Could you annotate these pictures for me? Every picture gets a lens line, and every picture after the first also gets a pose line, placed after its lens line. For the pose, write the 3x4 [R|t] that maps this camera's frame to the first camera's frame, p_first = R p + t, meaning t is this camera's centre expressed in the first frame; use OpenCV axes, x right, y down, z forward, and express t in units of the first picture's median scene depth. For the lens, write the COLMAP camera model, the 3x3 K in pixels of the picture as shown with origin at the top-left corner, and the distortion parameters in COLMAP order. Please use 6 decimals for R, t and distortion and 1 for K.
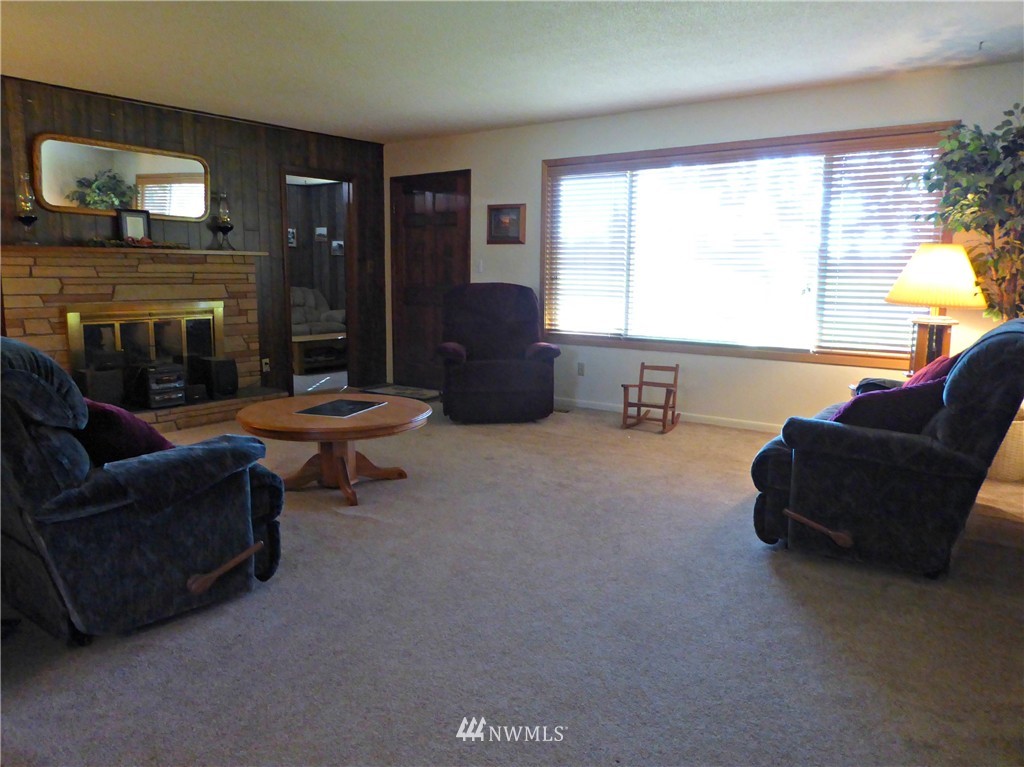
lens RADIAL K [[740.8, 0, 509.5], [0, 740.8, 383.3], [0, 0, 1]] dist [-0.026312, 0.005214]
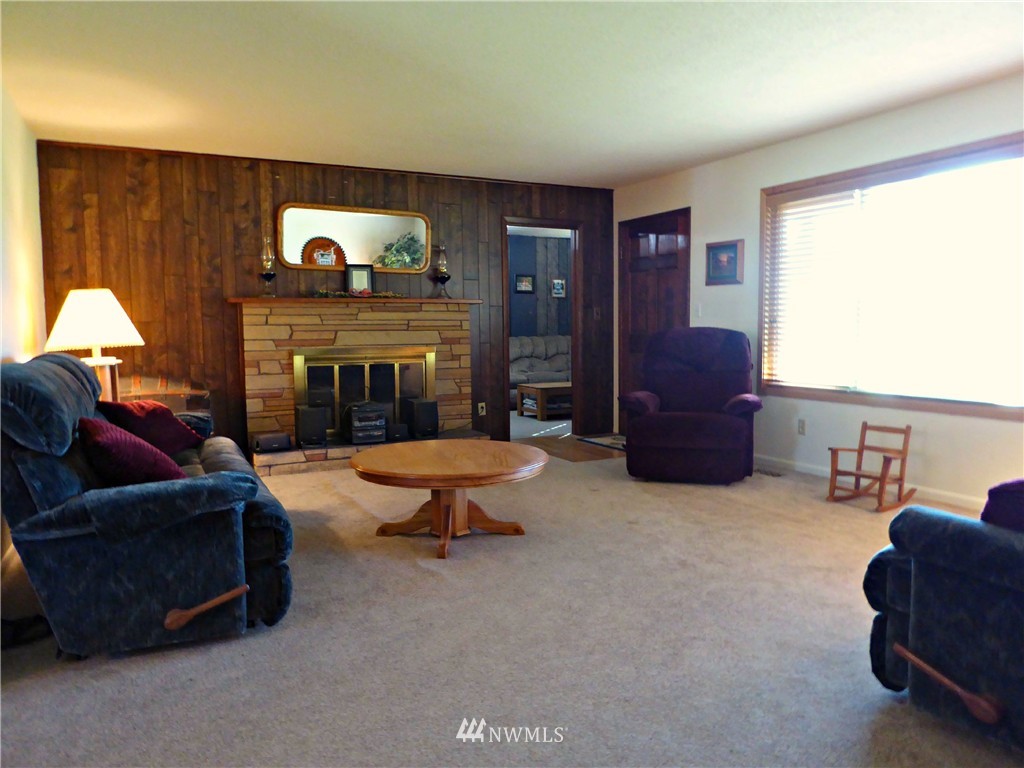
lens RADIAL K [[722.4, 0, 517.3], [0, 722.4, 382.6], [0, 0, 1]] dist [-0.062235, 0.047509]
pose [[0.902731, 0.020866, -0.429699, 0.179605], [-0.050402, 0.997074, -0.057471, -0.006888], [0.427242, 0.073539, 0.901142, 0.134520]]
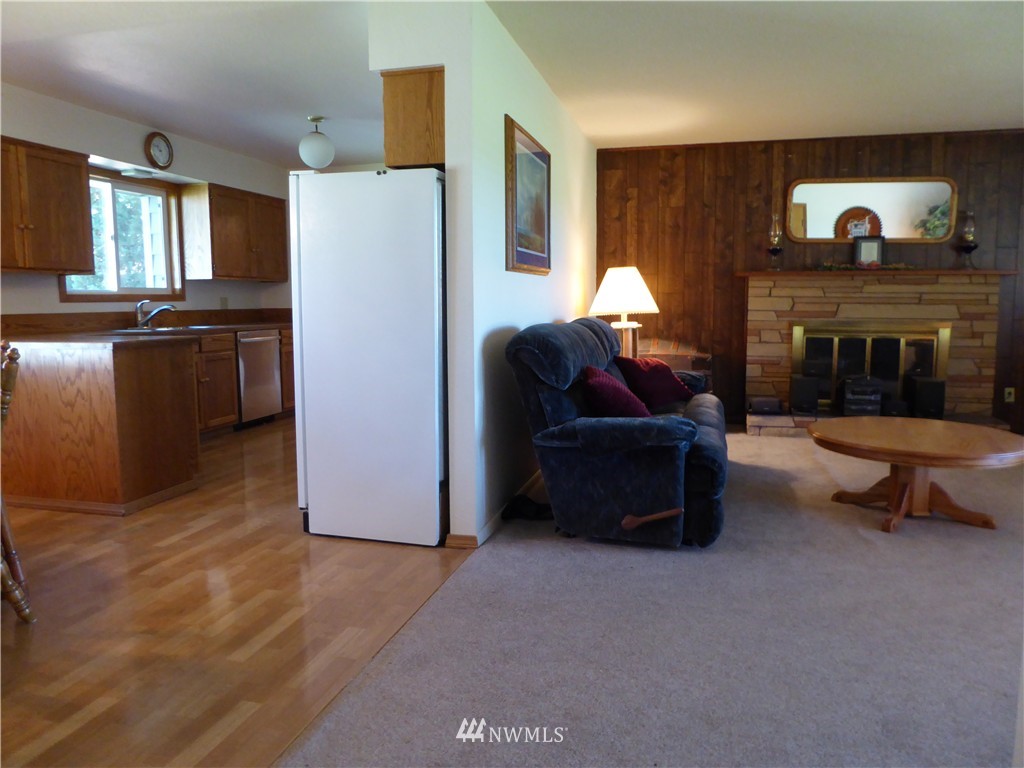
lens RADIAL K [[722.4, 0, 517.3], [0, 722.4, 382.6], [0, 0, 1]] dist [-0.062235, 0.047509]
pose [[0.380323, 0.101446, -0.919273, 0.292396], [-0.132176, 0.989725, 0.054537, -0.008284], [0.915360, 0.100764, 0.389823, 0.127858]]
